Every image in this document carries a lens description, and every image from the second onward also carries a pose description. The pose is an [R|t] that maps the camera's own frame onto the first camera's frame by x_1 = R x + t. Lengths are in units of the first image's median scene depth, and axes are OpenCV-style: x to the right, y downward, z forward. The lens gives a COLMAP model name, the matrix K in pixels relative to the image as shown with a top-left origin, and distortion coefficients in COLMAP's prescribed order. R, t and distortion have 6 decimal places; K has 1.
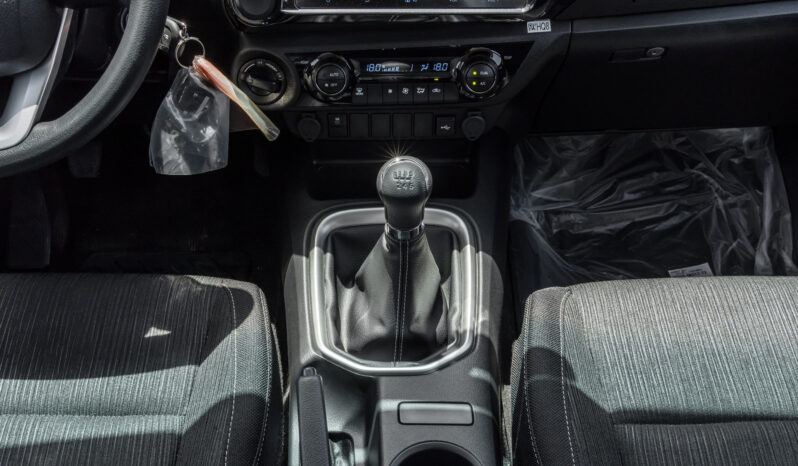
lens RADIAL K [[823.8, 0, 399.5], [0, 823.8, 259.0], [0, 0, 1]] dist [0.000460, 0.009320]
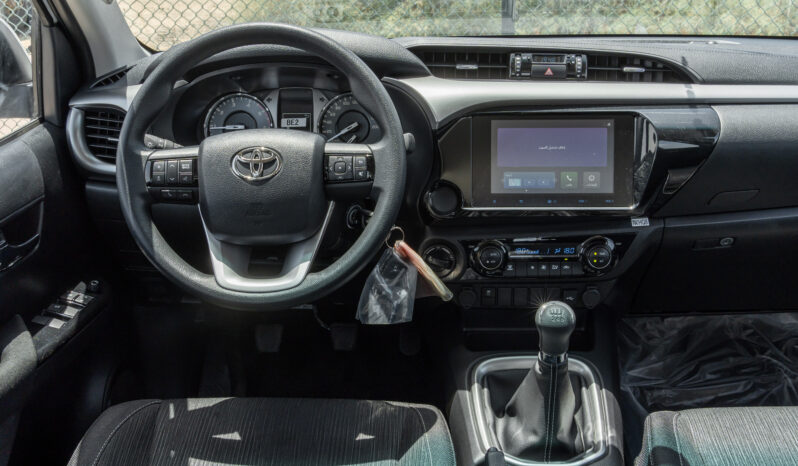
lens RADIAL K [[823.8, 0, 399.5], [0, 823.8, 259.0], [0, 0, 1]] dist [0.000460, 0.009320]
pose [[0.998003, 0.001776, -0.063146, -0.147547], [-0.020963, 0.952272, -0.304531, 0.208350], [0.059591, 0.305246, 0.950407, -0.327640]]
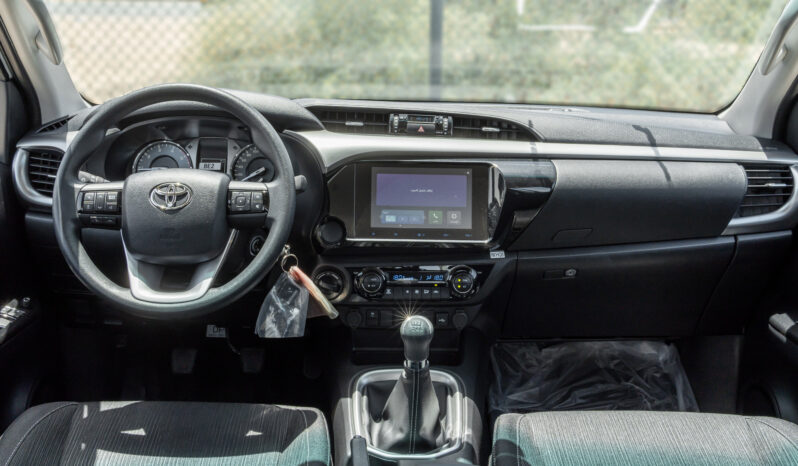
lens RADIAL K [[839.3, 0, 395.3], [0, 839.3, 192.6], [0, 0, 1]] dist [-0.003528, -0.002868]
pose [[0.999857, 0.015027, -0.007818, -0.025570], [-0.016937, 0.894601, -0.446545, 0.362524], [0.000284, 0.446613, 0.894727, -0.567227]]
